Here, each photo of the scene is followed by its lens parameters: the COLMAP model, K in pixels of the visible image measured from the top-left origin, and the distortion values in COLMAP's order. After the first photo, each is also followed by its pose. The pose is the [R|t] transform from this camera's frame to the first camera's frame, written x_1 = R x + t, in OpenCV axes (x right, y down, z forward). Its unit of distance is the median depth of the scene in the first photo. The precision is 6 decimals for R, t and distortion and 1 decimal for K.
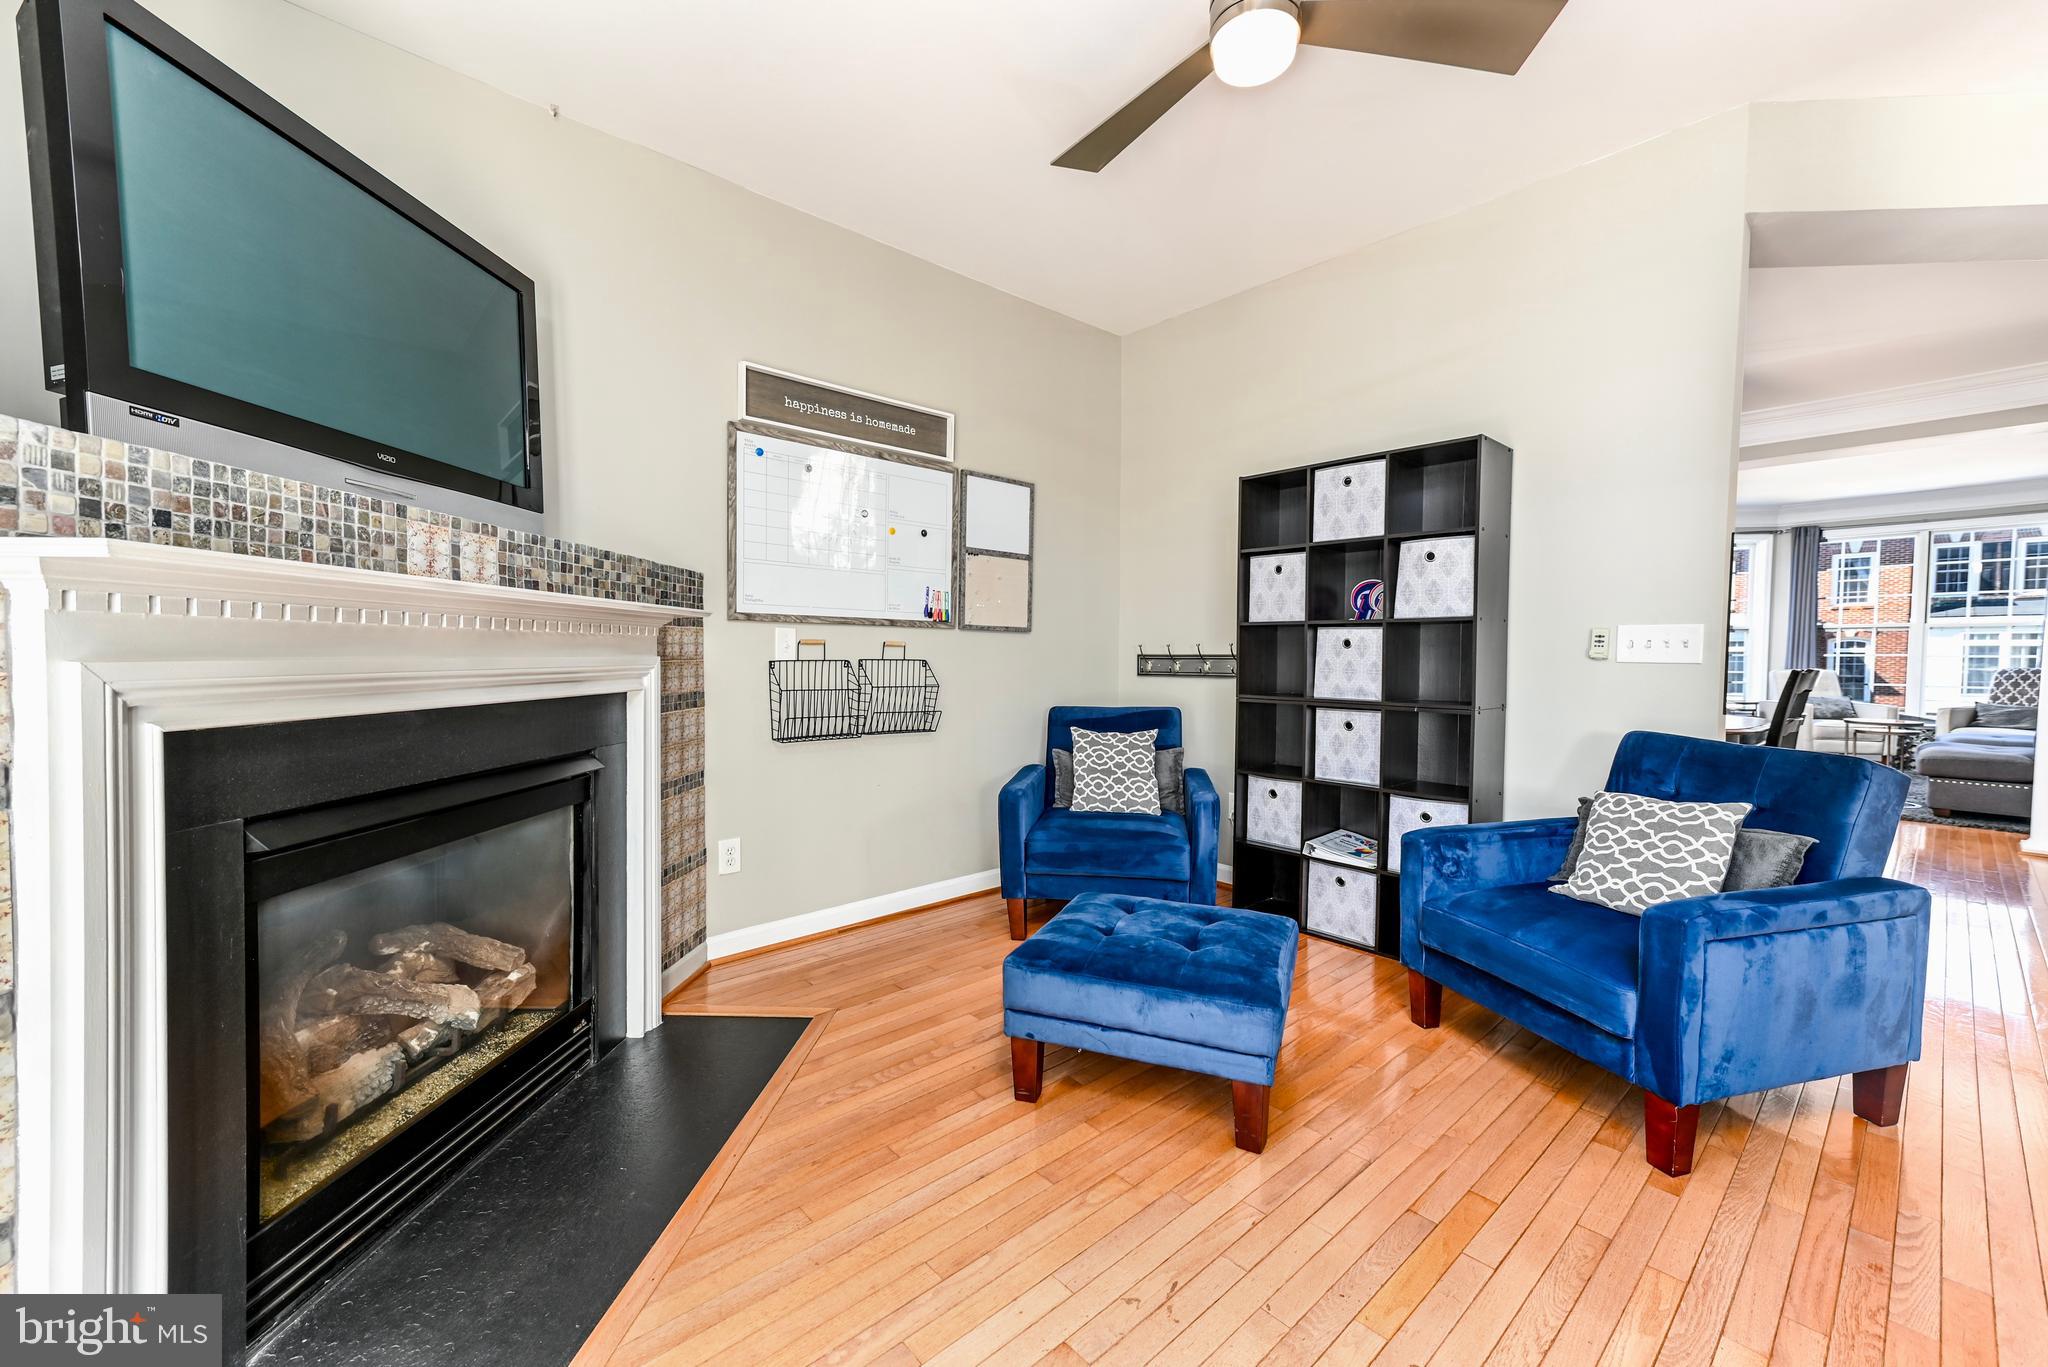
lens RADIAL K [[814.9, 0, 1021.2], [0, 814.9, 674.6], [0, 0, 1]] dist [0.015232, -0.000111]
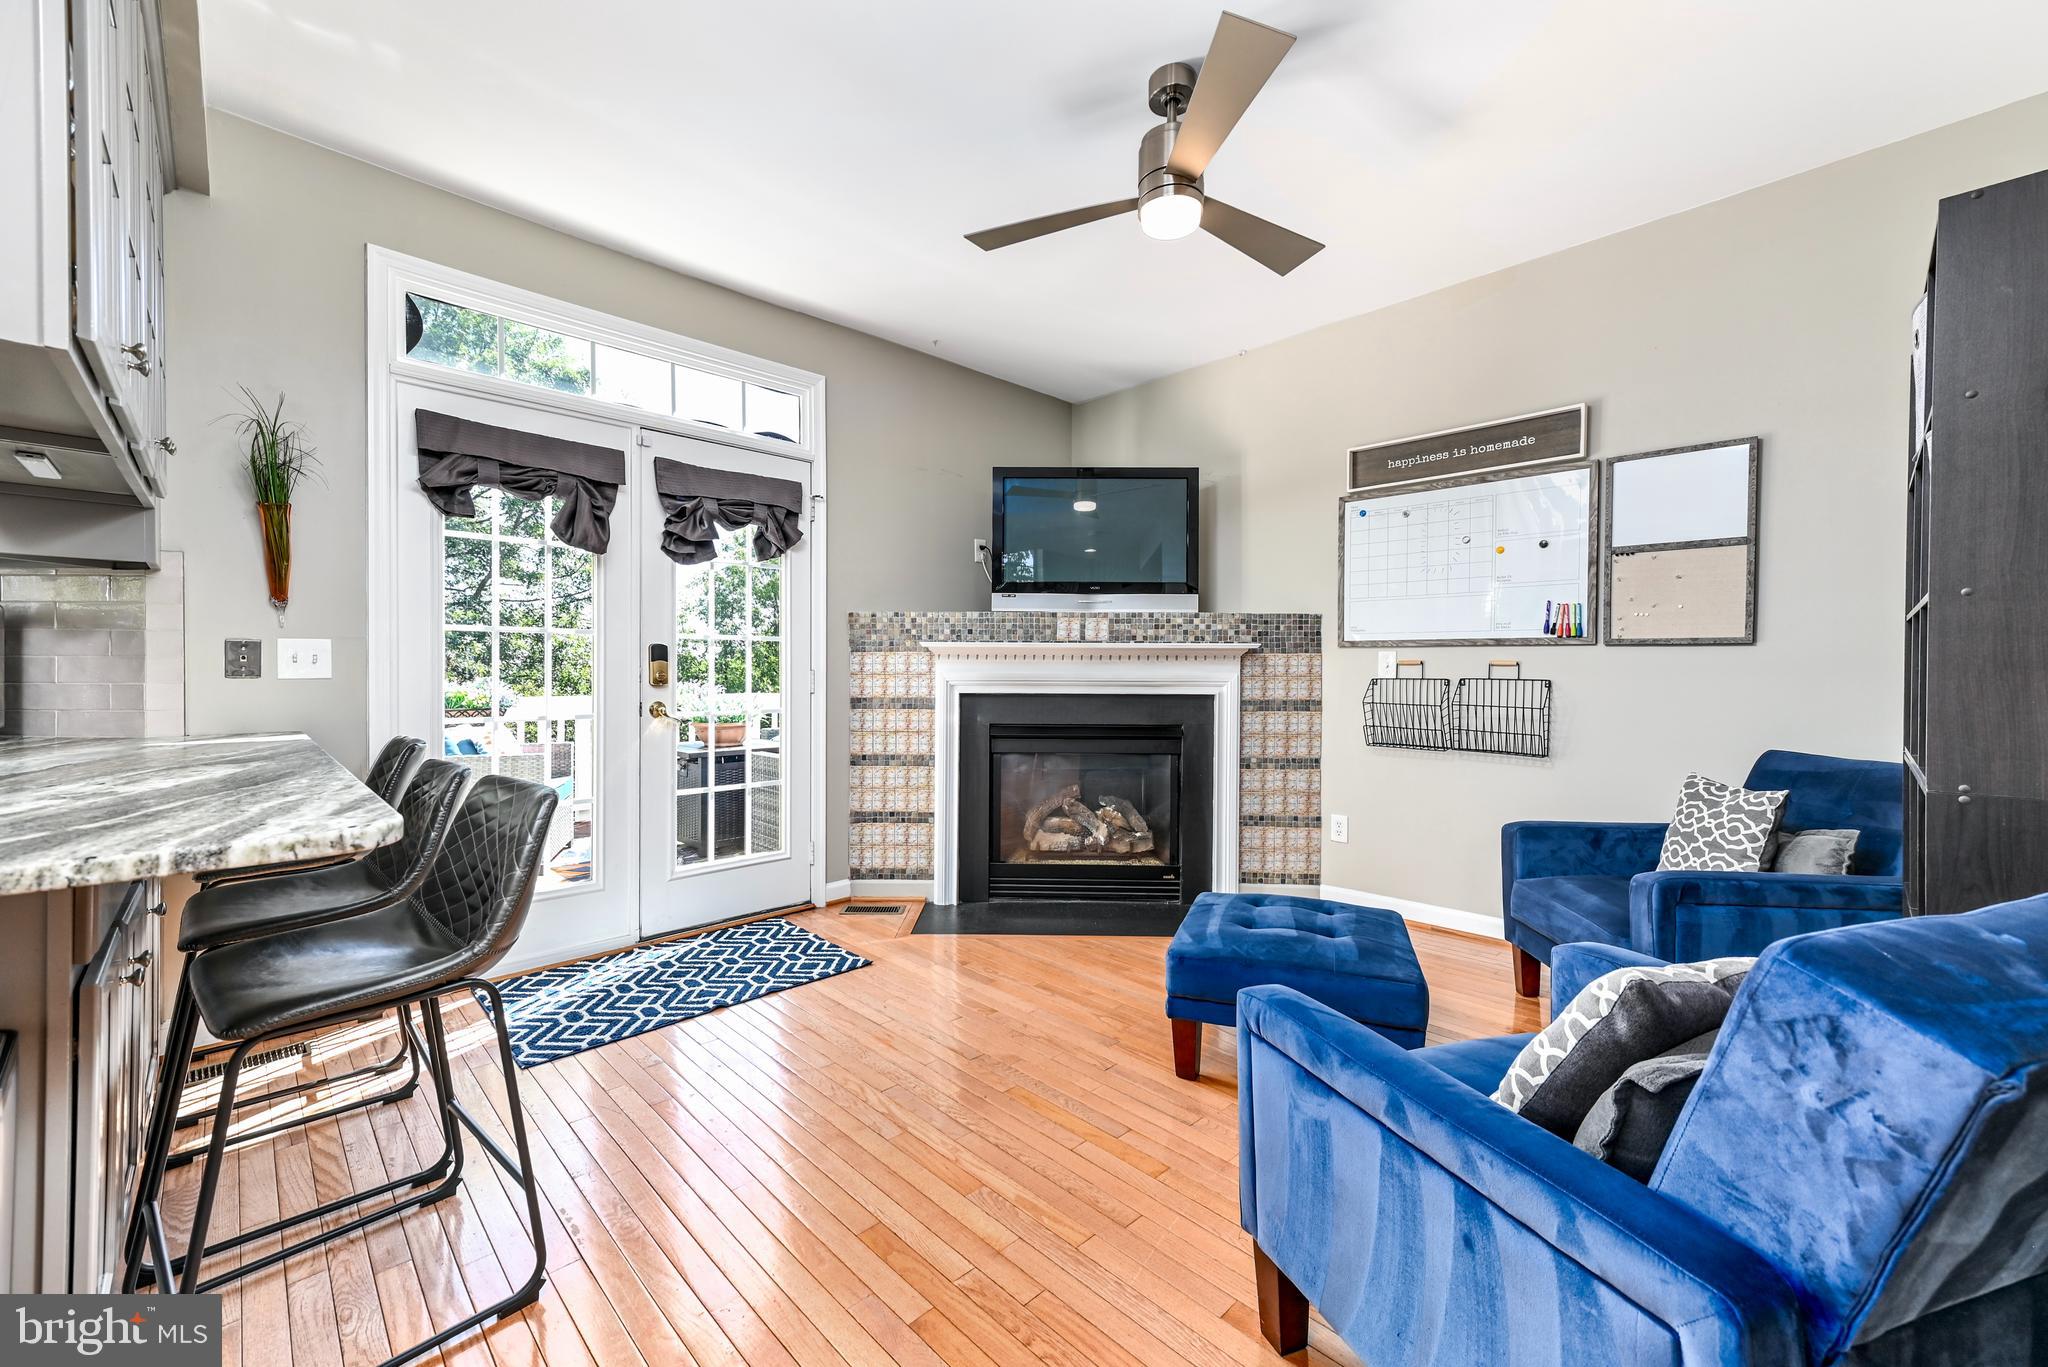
lens RADIAL K [[814.9, 0, 1021.2], [0, 814.9, 674.6], [0, 0, 1]] dist [0.015232, -0.000111]
pose [[0.039024, 0.001304, -0.999237, 0.921333], [-0.030280, 0.999541, 0.000122, -0.007419], [0.998779, 0.030253, 0.039046, 0.431022]]
